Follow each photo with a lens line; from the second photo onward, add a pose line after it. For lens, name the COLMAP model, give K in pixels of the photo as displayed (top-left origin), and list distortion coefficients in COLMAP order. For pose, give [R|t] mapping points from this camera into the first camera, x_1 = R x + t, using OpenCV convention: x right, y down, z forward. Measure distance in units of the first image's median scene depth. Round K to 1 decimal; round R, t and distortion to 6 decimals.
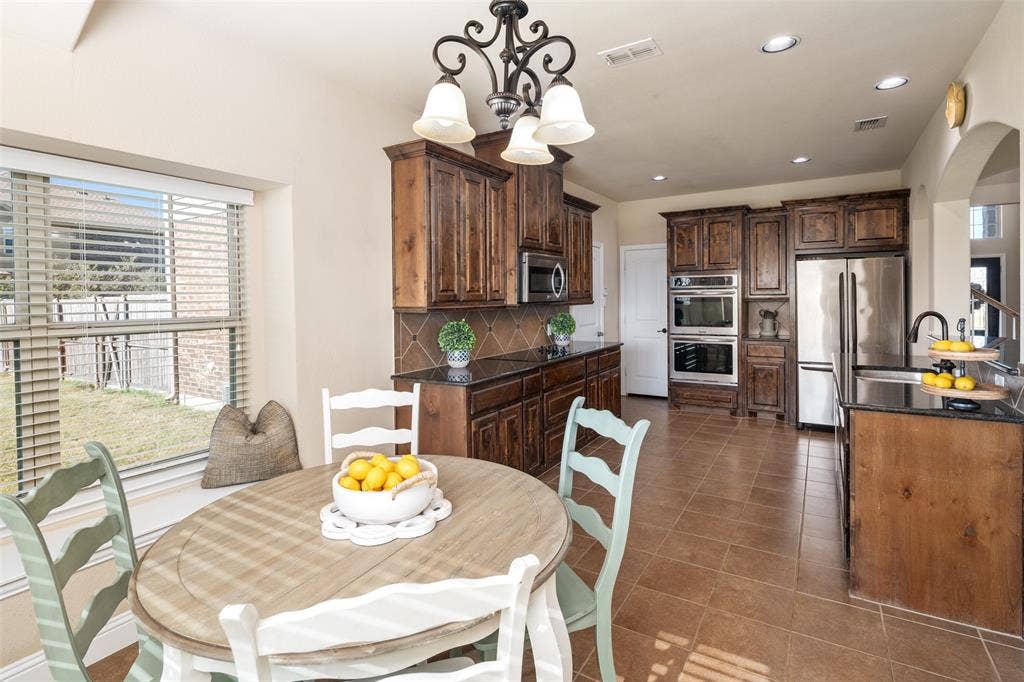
lens RADIAL K [[500.9, 0, 517.1], [0, 500.9, 303.2], [0, 0, 1]] dist [0.001048, -0.000090]
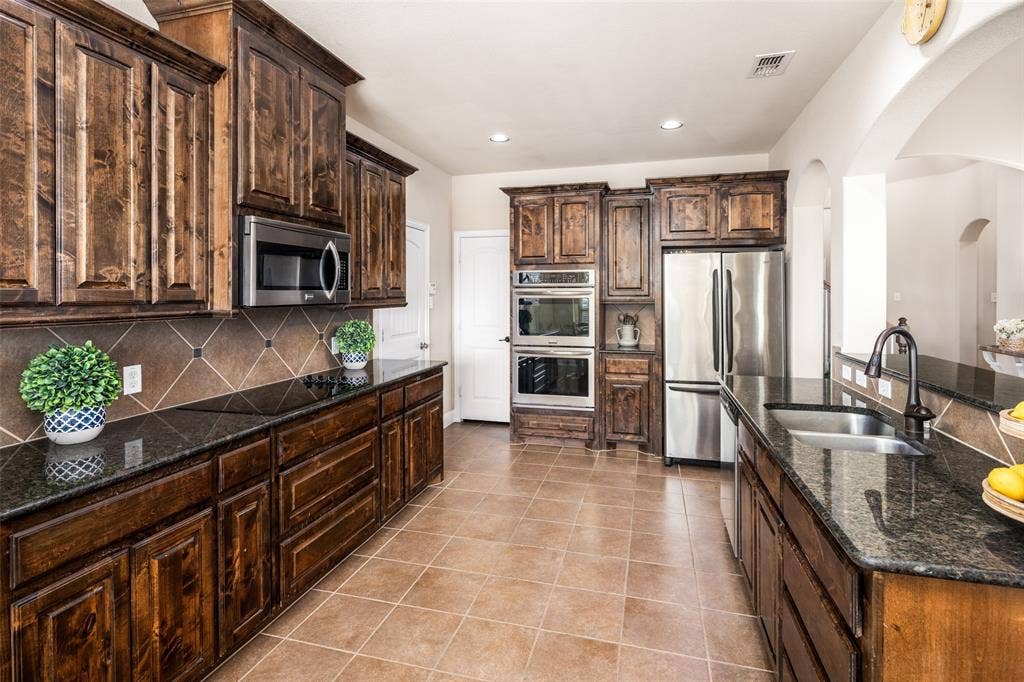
lens RADIAL K [[506.9, 0, 502.3], [0, 506.9, 293.6], [0, 0, 1]] dist [0.003380, 0.000342]
pose [[0.967593, 0.010568, 0.252292, 0.104088], [-0.006855, 0.999855, -0.015591, -0.006528], [-0.252420, 0.013356, 0.967526, 0.281367]]
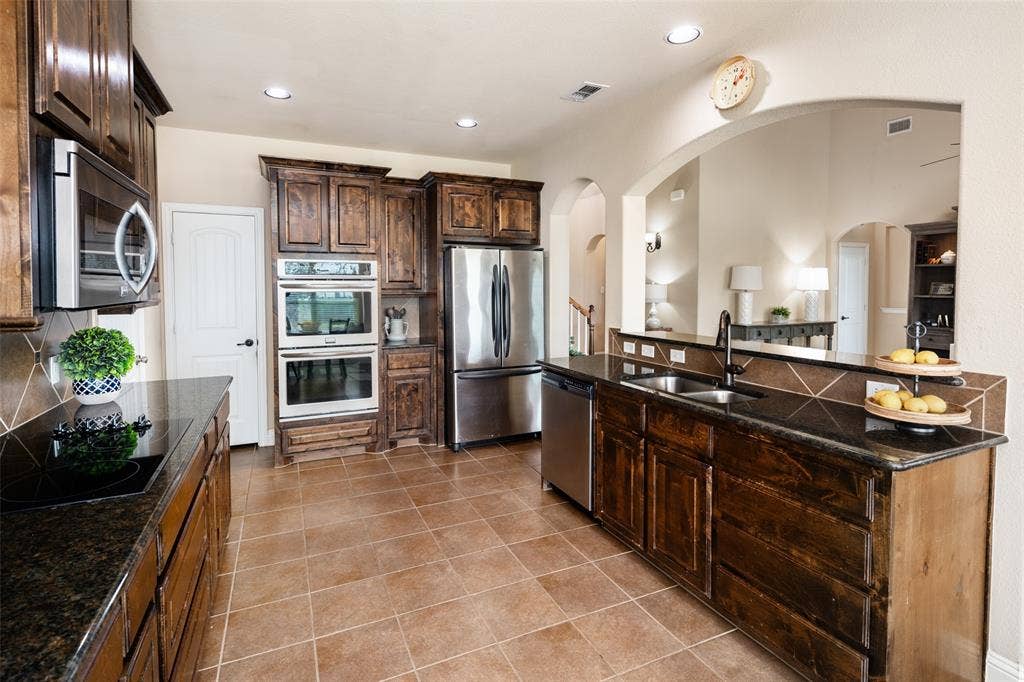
lens RADIAL K [[500.9, 0, 517.1], [0, 500.9, 303.2], [0, 0, 1]] dist [0.001048, -0.000090]
pose [[0.569288, -0.014685, 0.822007, -0.054572], [0.003498, 0.999875, 0.015440, -0.006448], [-0.822131, -0.005915, 0.569268, 0.440131]]
